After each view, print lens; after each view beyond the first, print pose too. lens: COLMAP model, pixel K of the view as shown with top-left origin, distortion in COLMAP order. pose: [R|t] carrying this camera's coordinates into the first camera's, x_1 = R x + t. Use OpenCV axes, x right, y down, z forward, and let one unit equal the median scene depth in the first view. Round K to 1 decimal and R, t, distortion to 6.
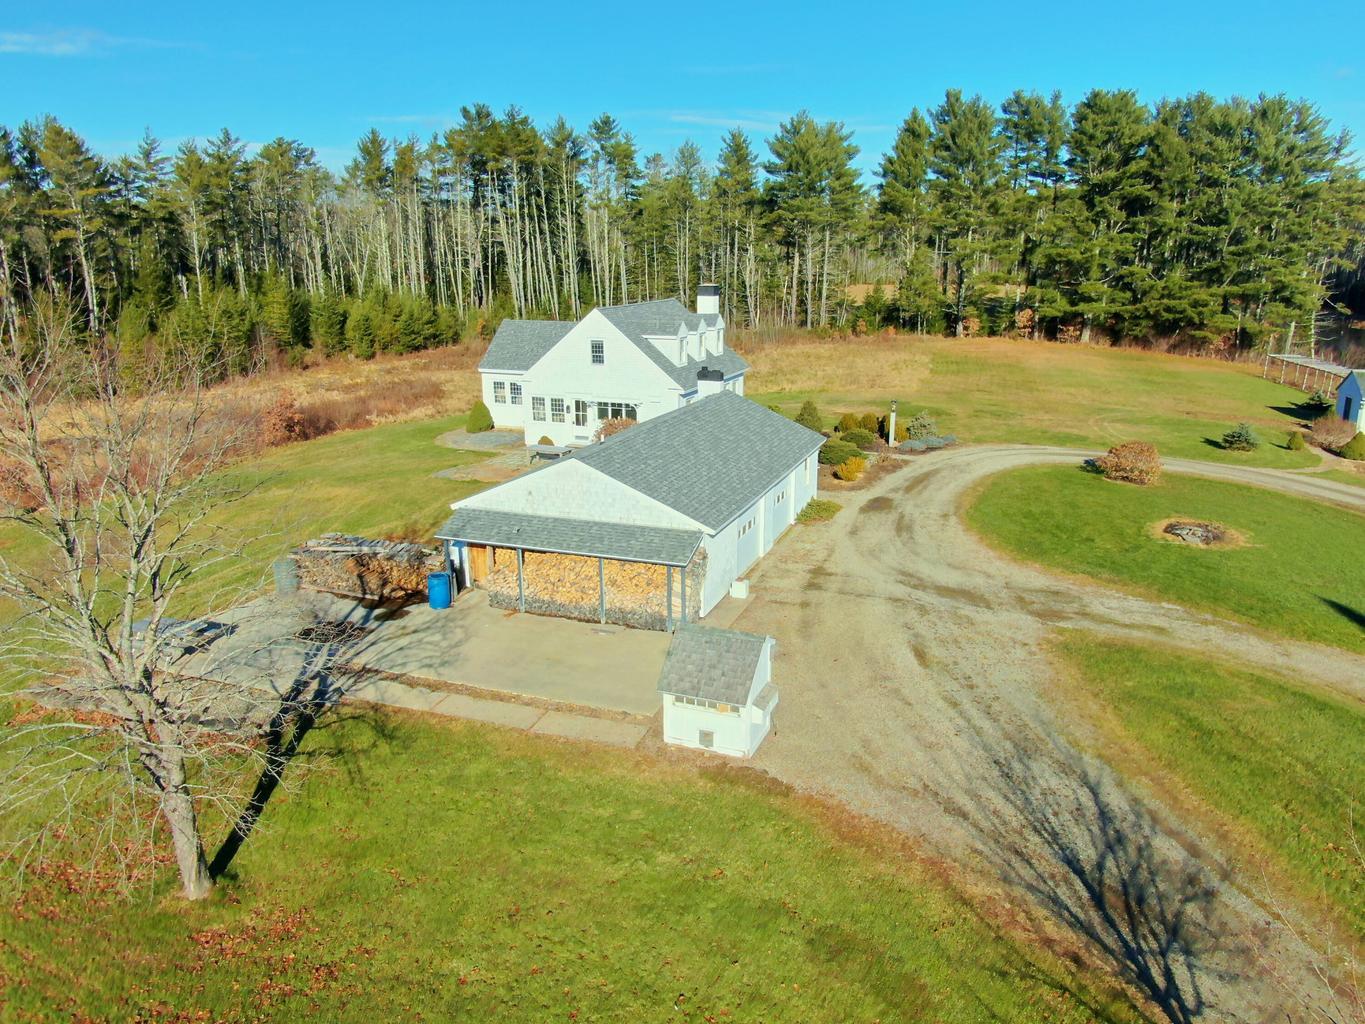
lens RADIAL K [[984.6, 0, 682.5], [0, 984.6, 512.0], [0, 0, 1]] dist [-0.018457, -0.004171]
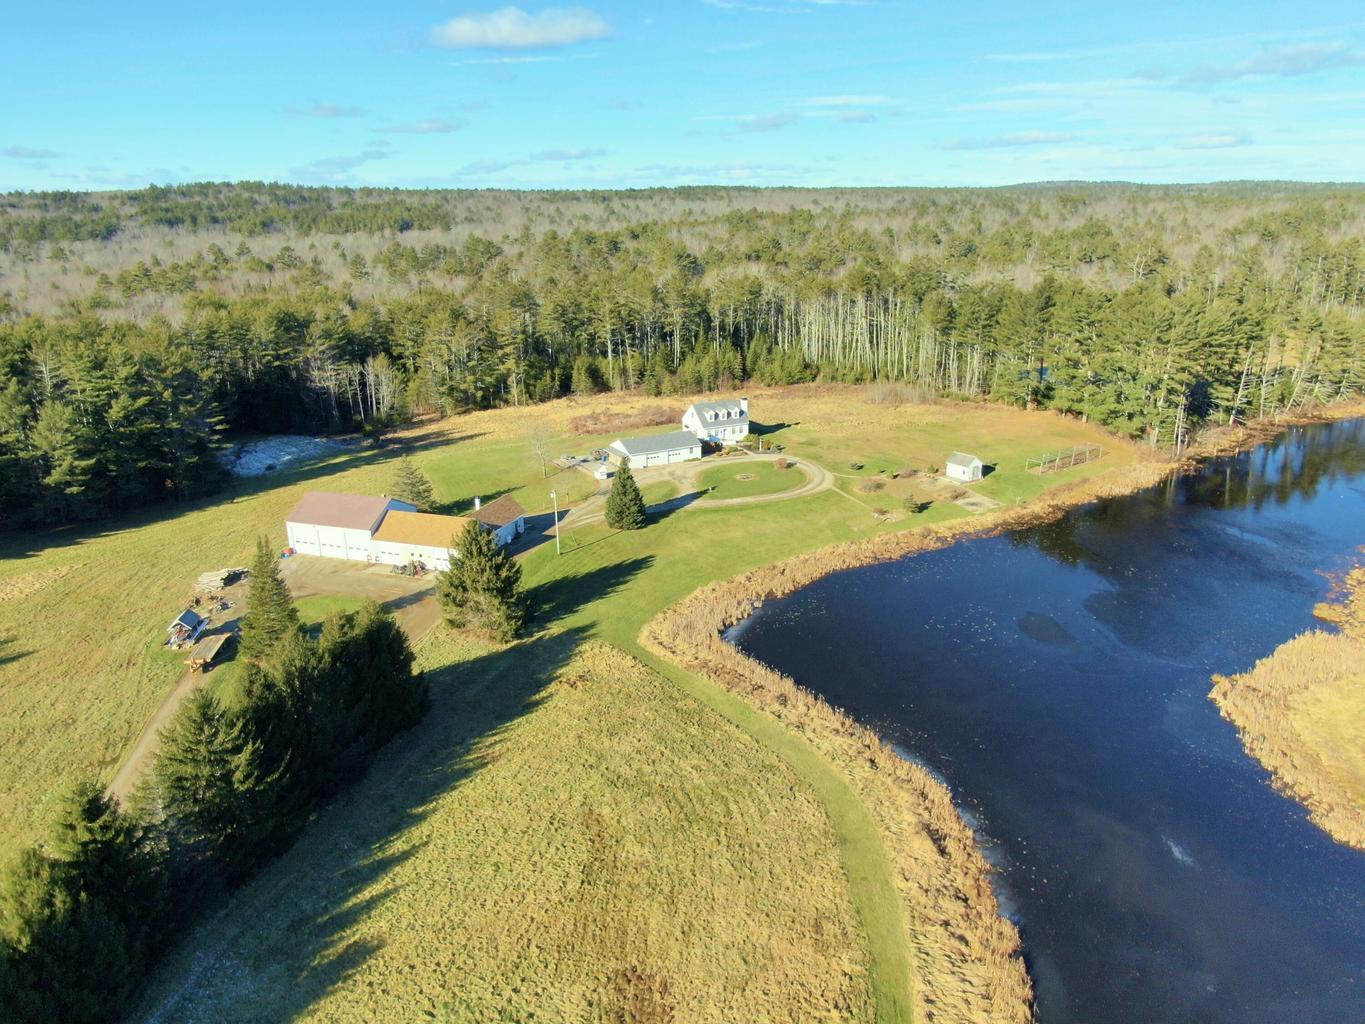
lens RADIAL K [[984.6, 0, 682.5], [0, 984.6, 512.0], [0, 0, 1]] dist [-0.018457, -0.004171]
pose [[0.752112, 0.191585, -0.630573, 1.136785], [-0.164011, 0.981122, 0.102469, -0.084013], [0.638301, 0.026353, 0.769336, -0.951976]]
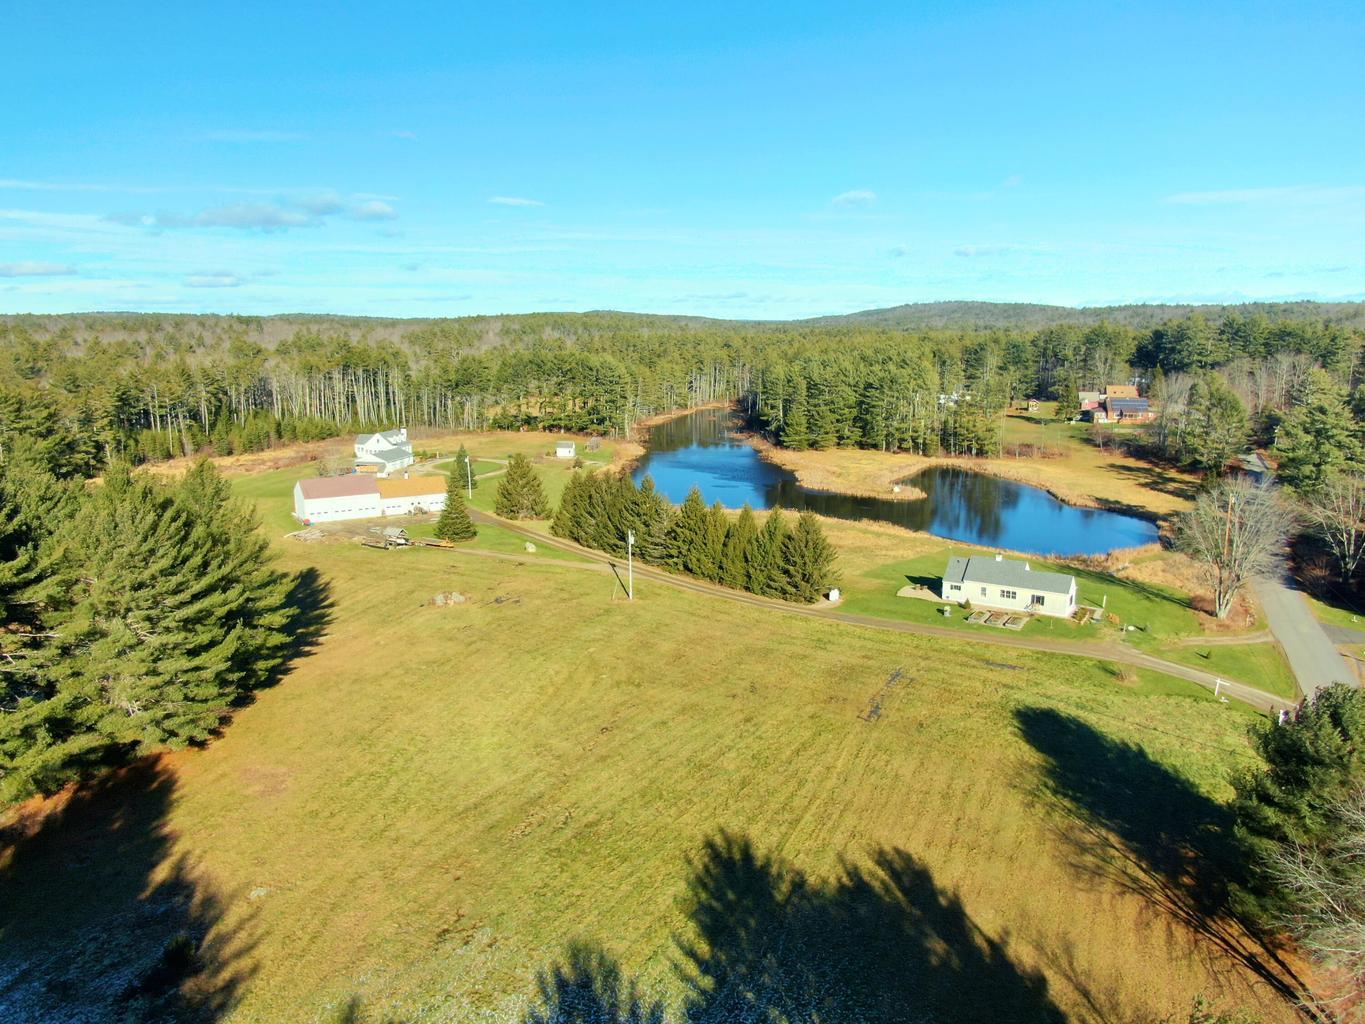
lens RADIAL K [[984.6, 0, 682.5], [0, 984.6, 512.0], [0, 0, 1]] dist [-0.018457, -0.004171]
pose [[0.988144, -0.025125, 0.151458, 0.343986], [0.036888, 0.996474, -0.075362, 0.323630], [-0.149030, 0.080056, 0.985587, -2.113322]]
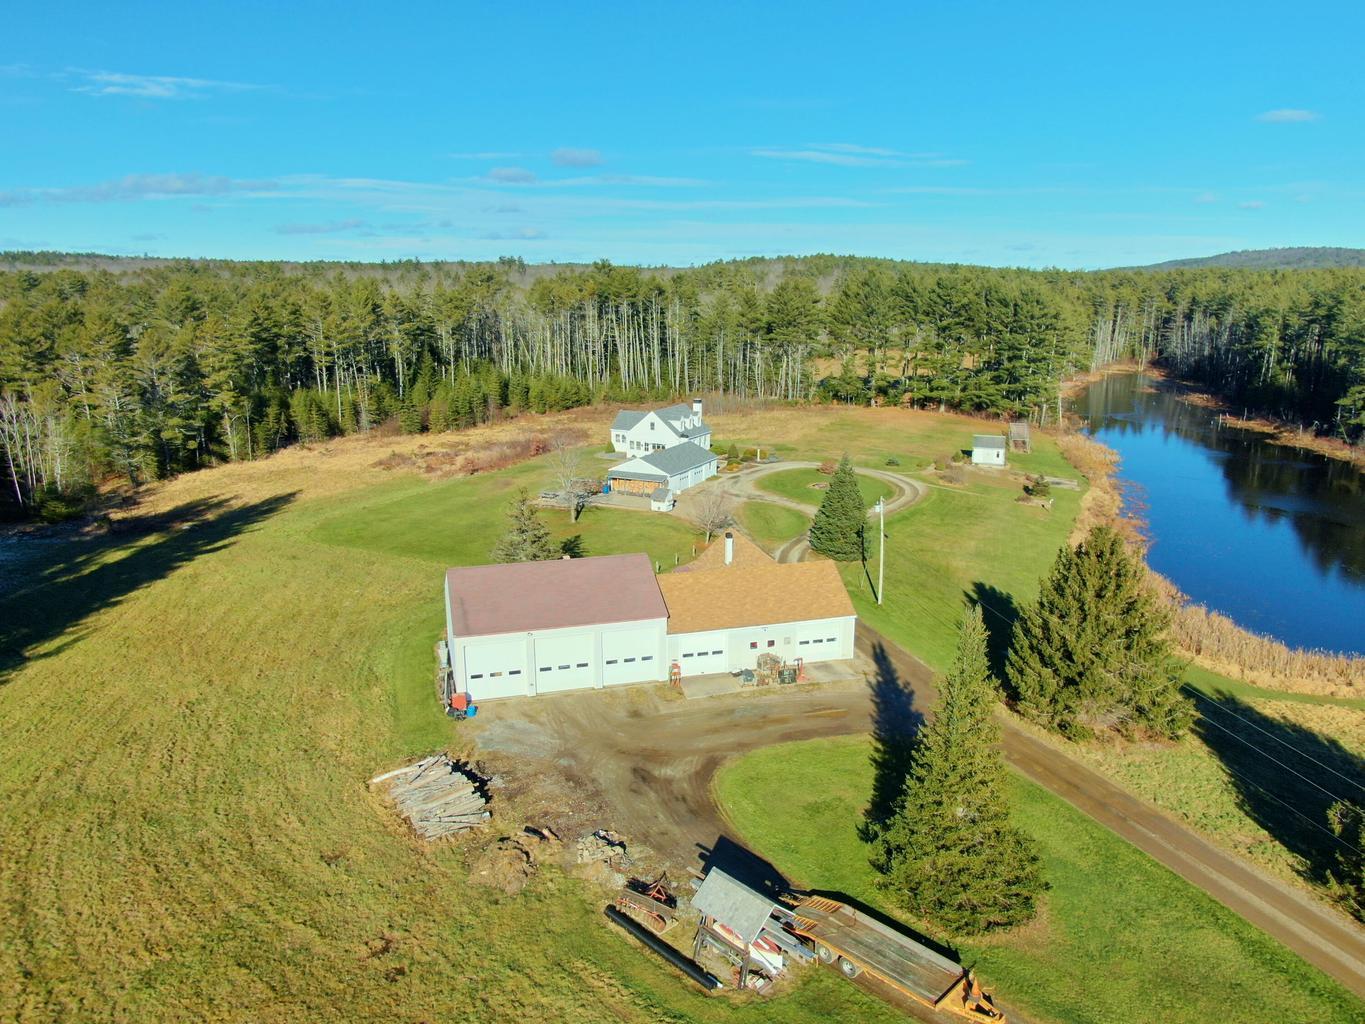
lens RADIAL K [[984.6, 0, 682.5], [0, 984.6, 512.0], [0, 0, 1]] dist [-0.018457, -0.004171]
pose [[0.994770, 0.027876, -0.098263, 0.136859], [-0.031027, 0.999047, -0.030688, 0.082533], [0.097314, 0.033576, 0.994687, -0.870636]]
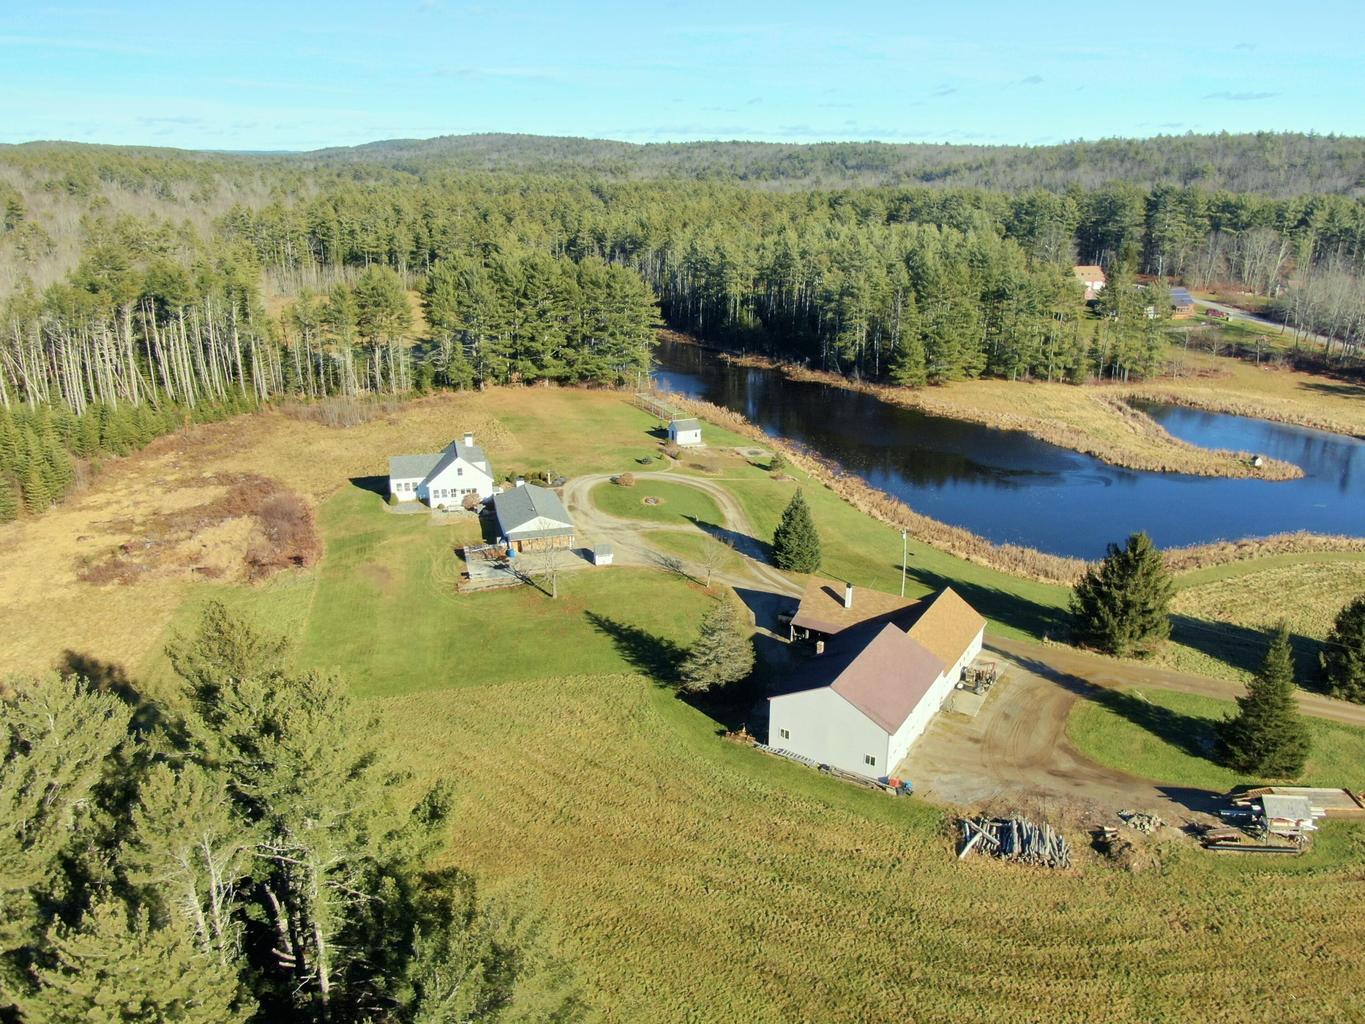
lens RADIAL K [[1014.4, 0, 698.3], [0, 1014.4, 511.2], [0, 0, 1]] dist [-0.013284, -0.002534]
pose [[0.792761, -0.191843, 0.578555, -0.583666], [0.150488, 0.981397, 0.119218, -0.137336], [-0.590664, -0.007446, 0.806883, -0.822932]]
